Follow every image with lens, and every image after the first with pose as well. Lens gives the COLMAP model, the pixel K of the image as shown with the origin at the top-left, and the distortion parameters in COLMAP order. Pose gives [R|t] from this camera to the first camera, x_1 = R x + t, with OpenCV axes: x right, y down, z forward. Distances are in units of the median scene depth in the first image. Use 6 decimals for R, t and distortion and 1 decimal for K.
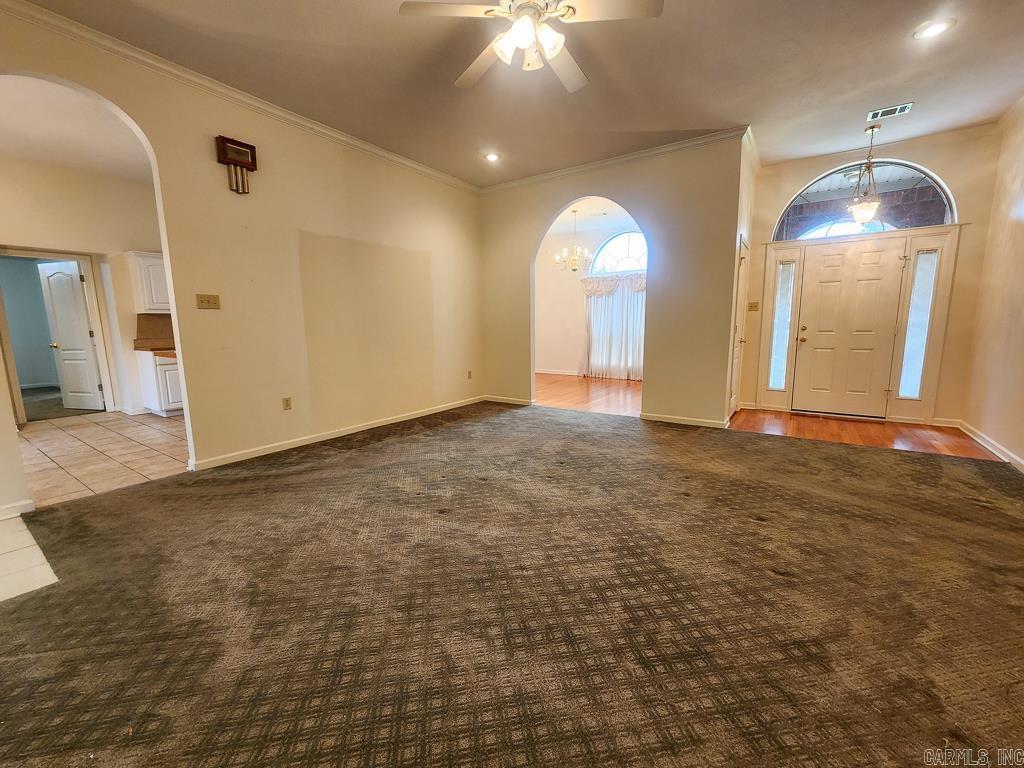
lens RADIAL K [[422.7, 0, 512.0], [0, 422.7, 384.0], [0, 0, 1]] dist [0.000115, -0.000022]
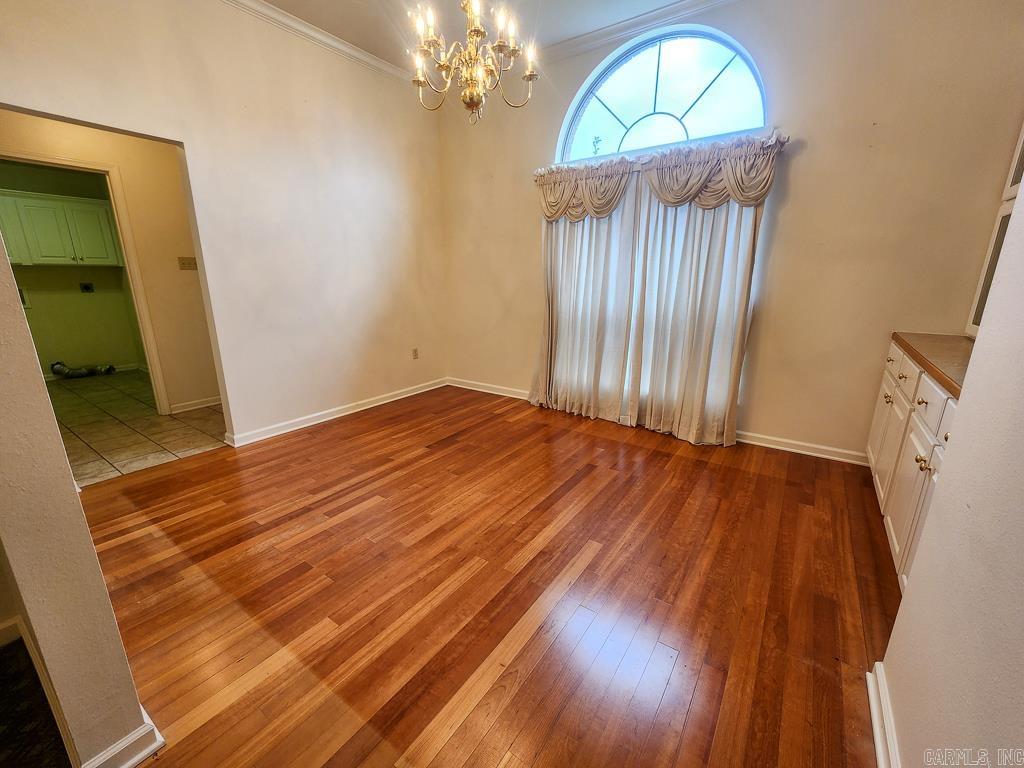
lens RADIAL K [[422.7, 0, 512.0], [0, 422.7, 384.0], [0, 0, 1]] dist [0.000115, -0.000022]
pose [[0.999787, 0.016988, -0.011703, 0.150354], [-0.015776, 0.995177, 0.096821, -0.088085], [0.013291, -0.096616, 0.995233, 0.576118]]
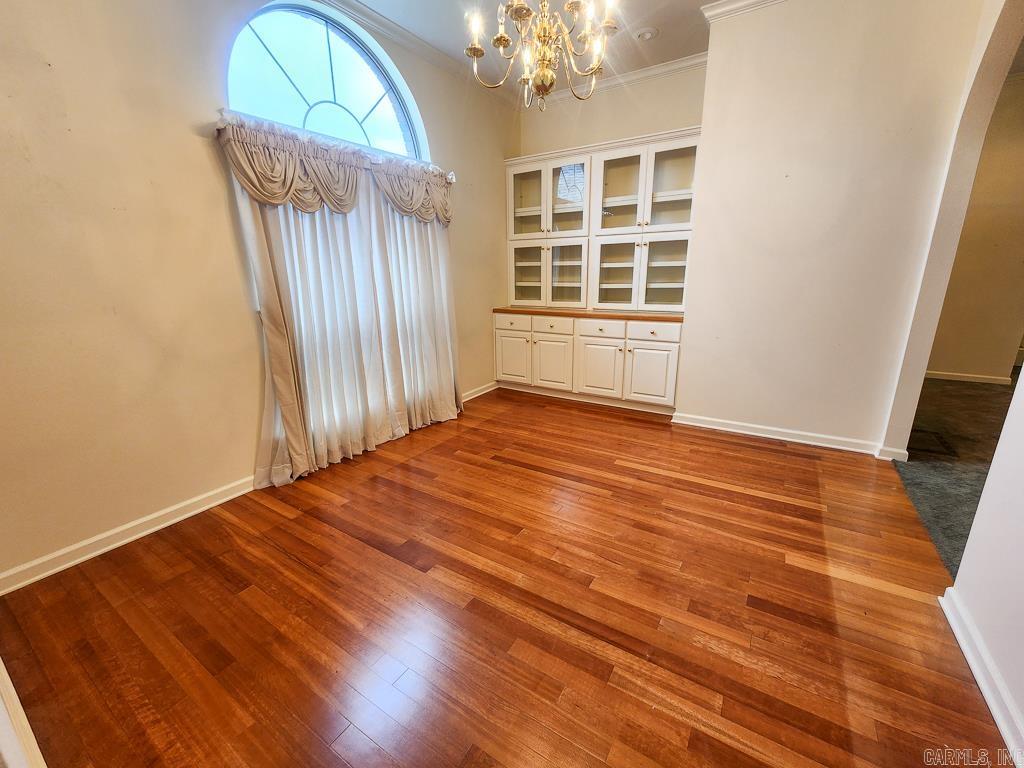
lens RADIAL K [[418.4, 0, 512.0], [0, 418.4, 384.0], [0, 0, 1]] dist [0.017832, -0.000095]
pose [[-0.022160, -0.249628, 0.968088, -0.118816], [0.168303, 0.953575, 0.249738, -0.139120], [-0.985486, 0.168466, 0.020882, 0.868174]]
